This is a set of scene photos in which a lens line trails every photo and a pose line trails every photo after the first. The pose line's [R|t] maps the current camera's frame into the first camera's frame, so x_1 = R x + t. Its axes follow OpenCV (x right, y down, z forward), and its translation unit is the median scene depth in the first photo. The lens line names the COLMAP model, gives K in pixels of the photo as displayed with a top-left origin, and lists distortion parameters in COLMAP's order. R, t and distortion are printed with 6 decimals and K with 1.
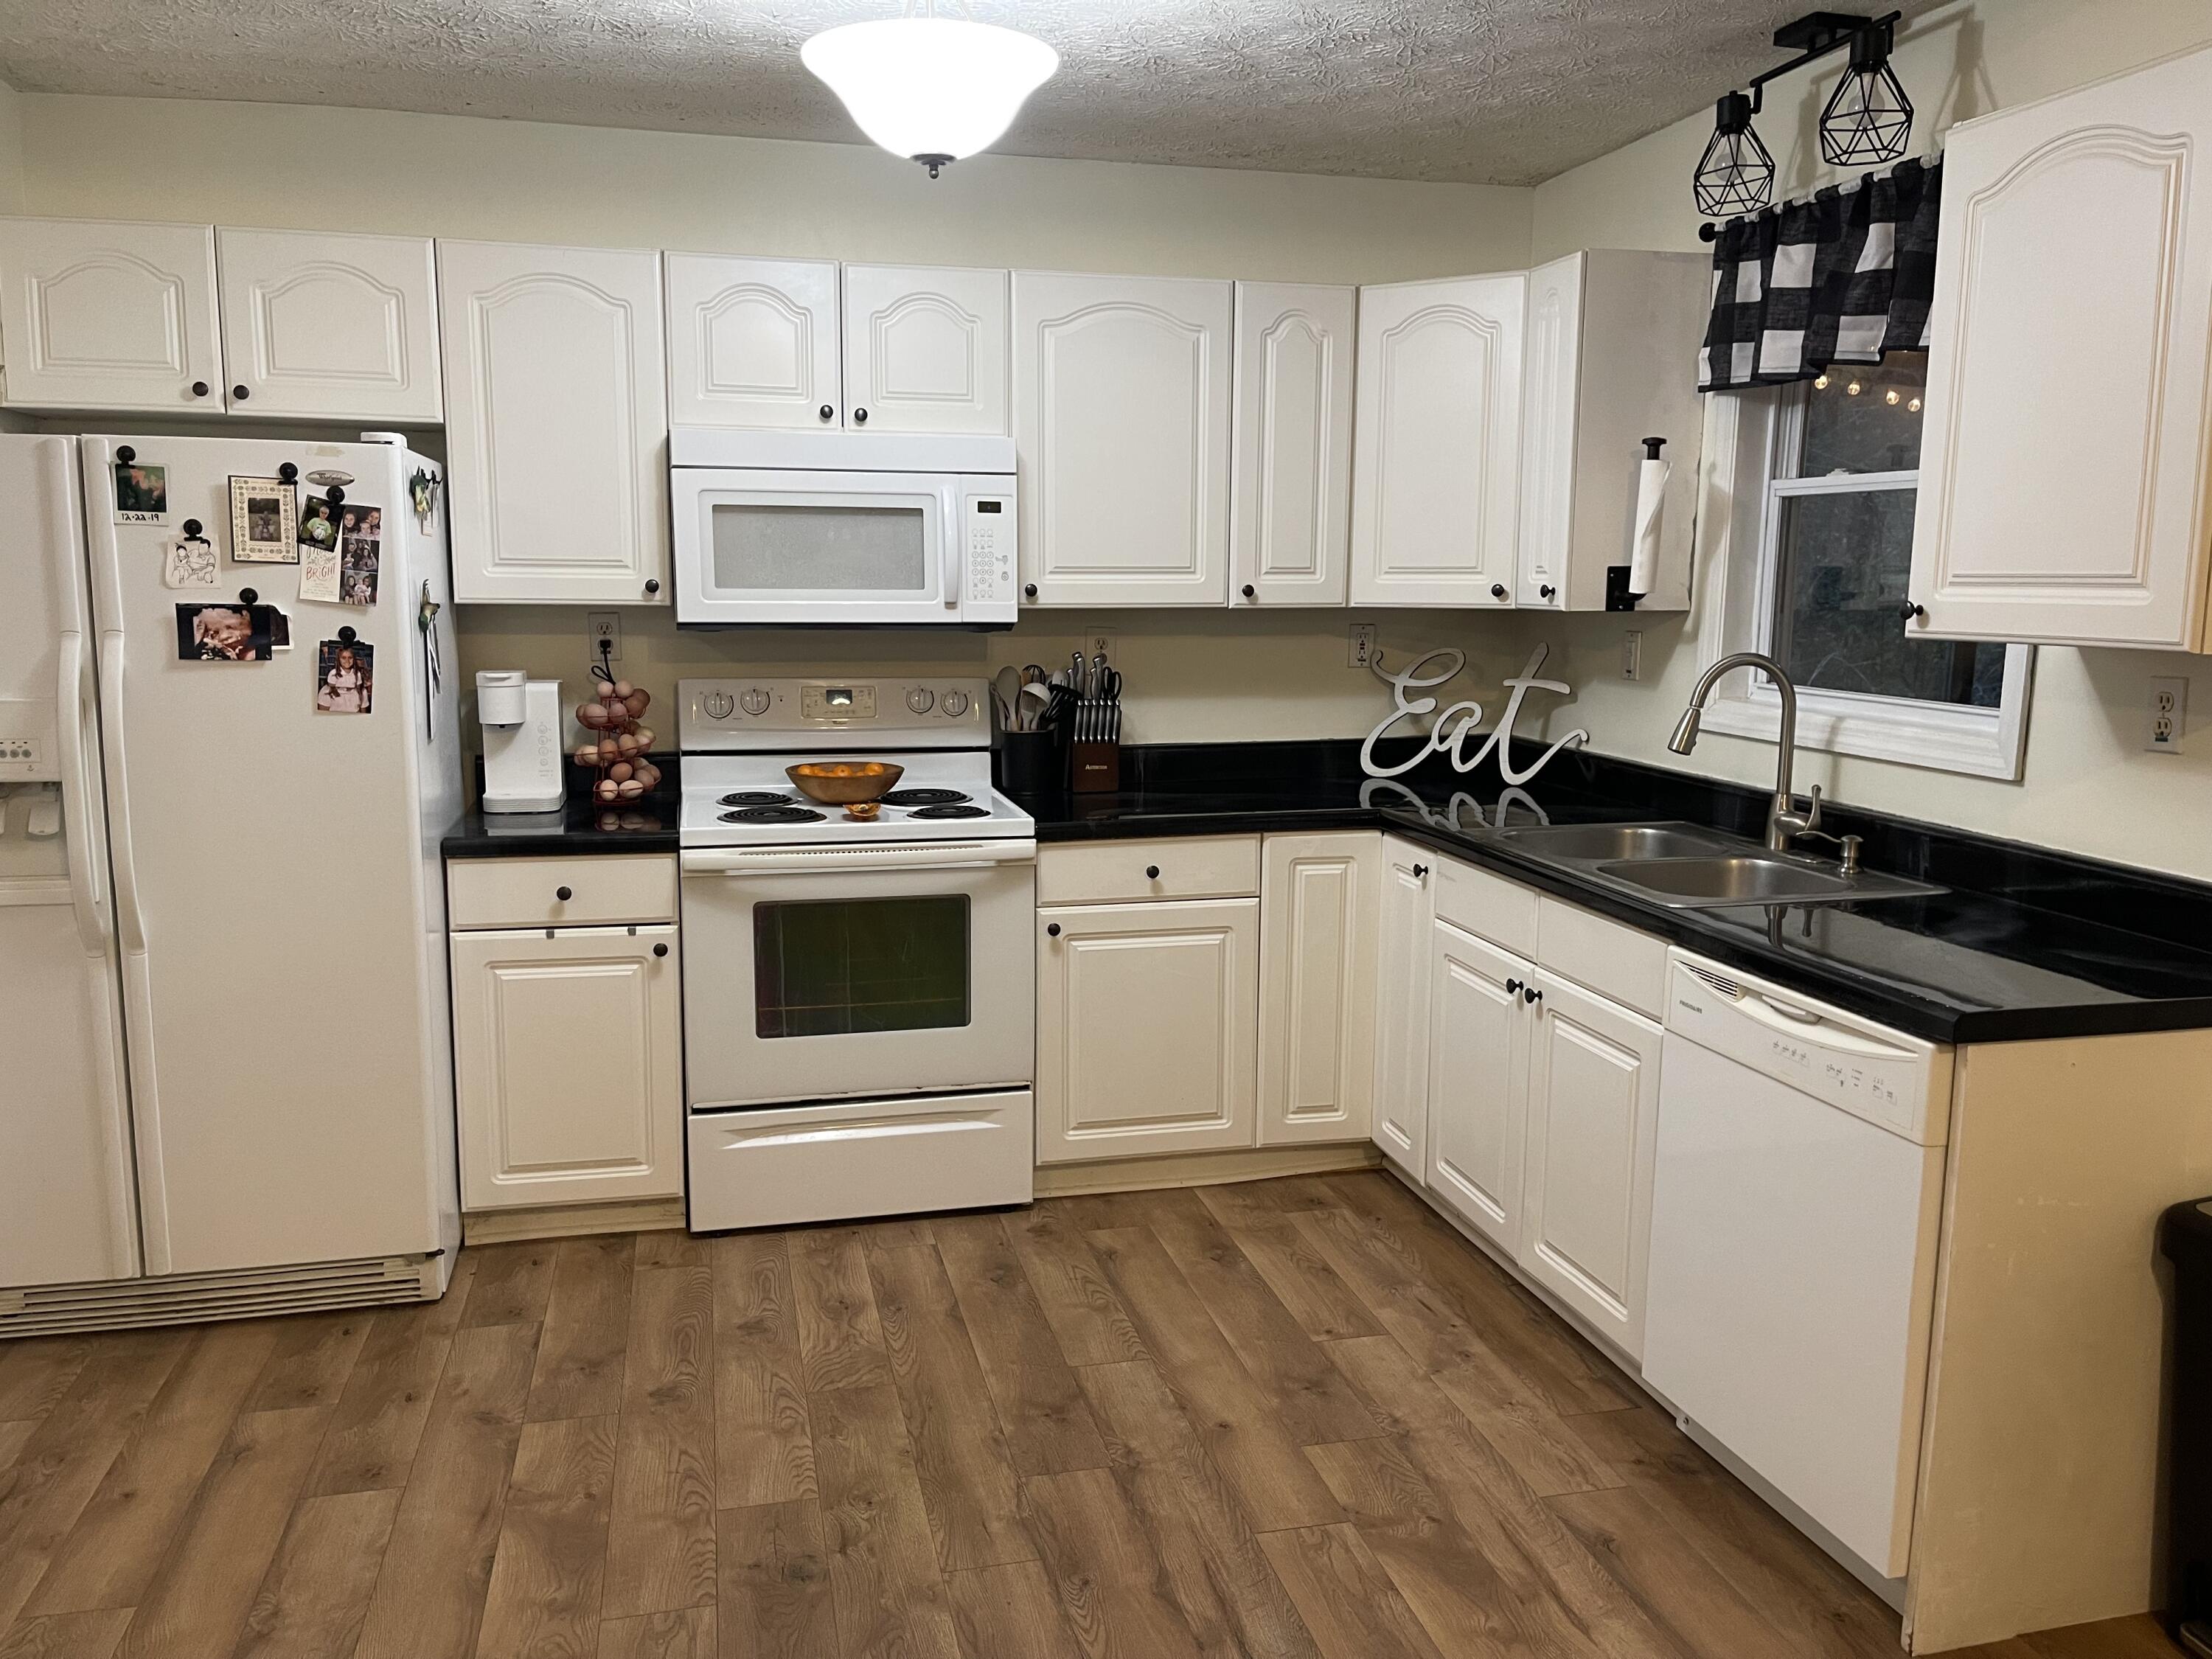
lens RADIAL K [[1676.3, 0, 1098.7], [0, 1676.3, 837.9], [0, 0, 1]] dist [0.056823, -0.076875]
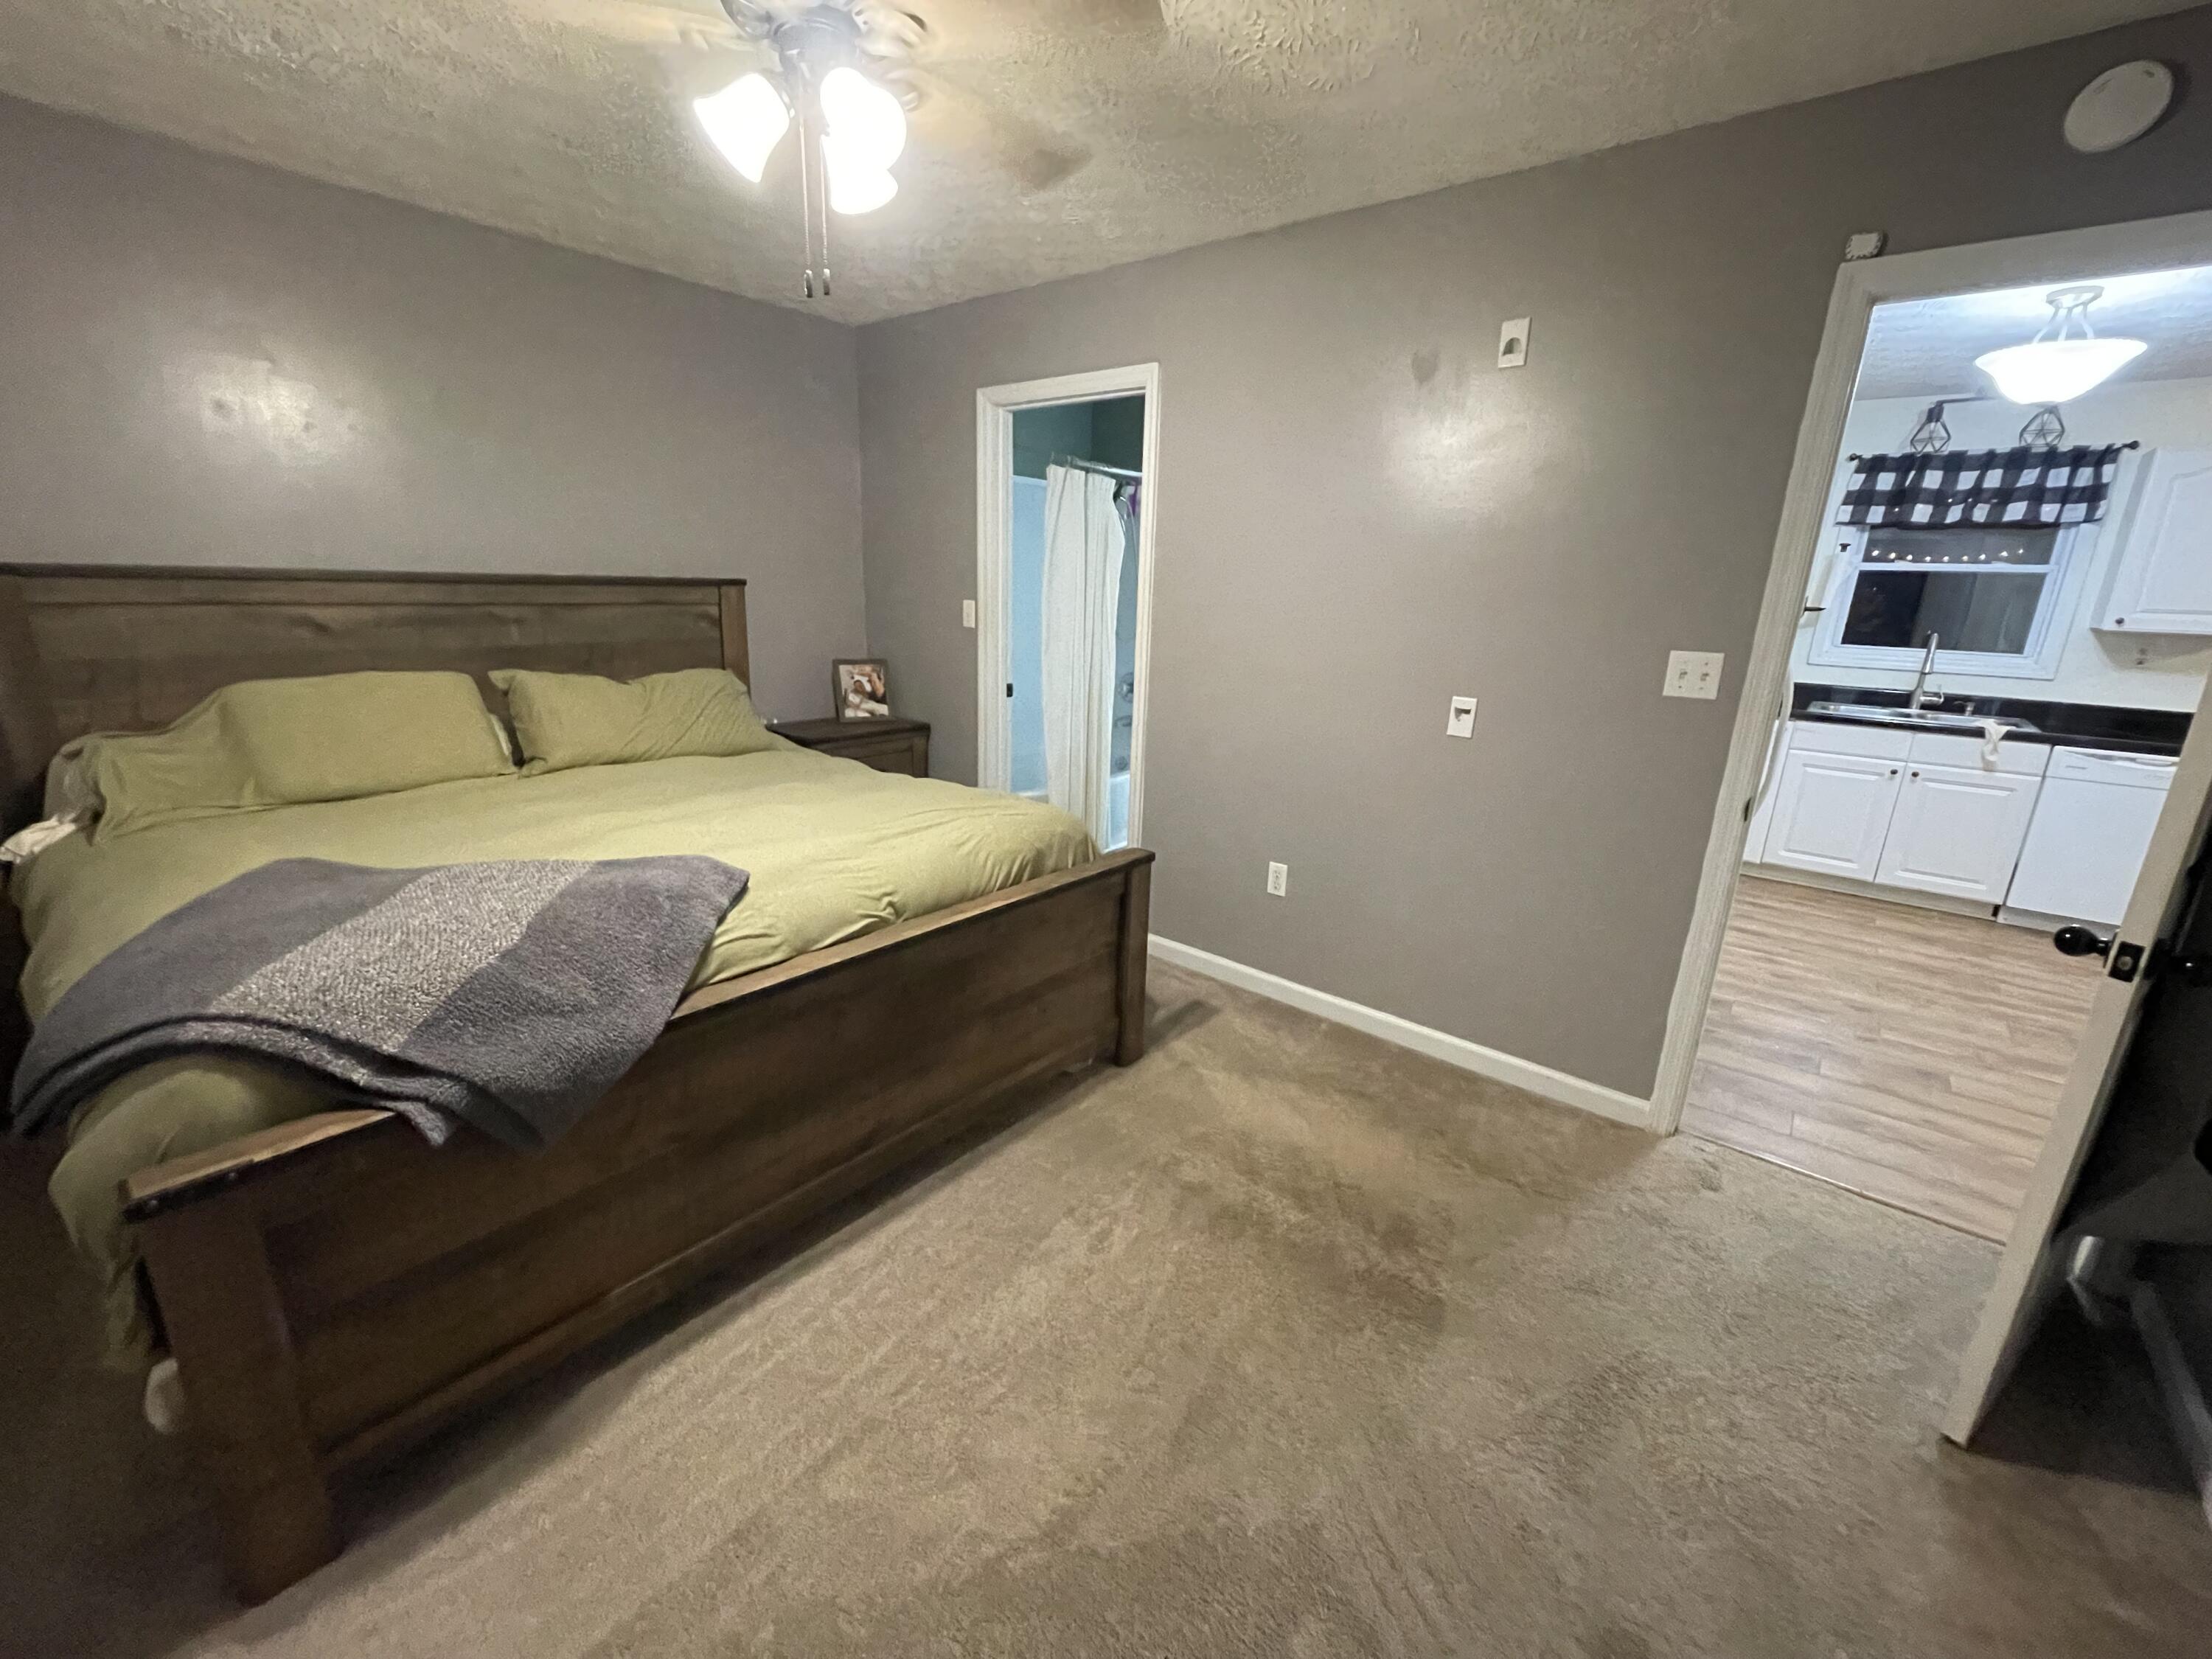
lens RADIAL K [[886.2, 0, 1100.5], [0, 886.2, 829.8], [0, 0, 1]] dist [0.004108, -0.003627]
pose [[0.797393, -0.137697, 0.587540, -1.545921], [0.064797, 0.987527, 0.143498, -0.095341], [-0.599971, -0.076353, 0.796370, 0.693035]]
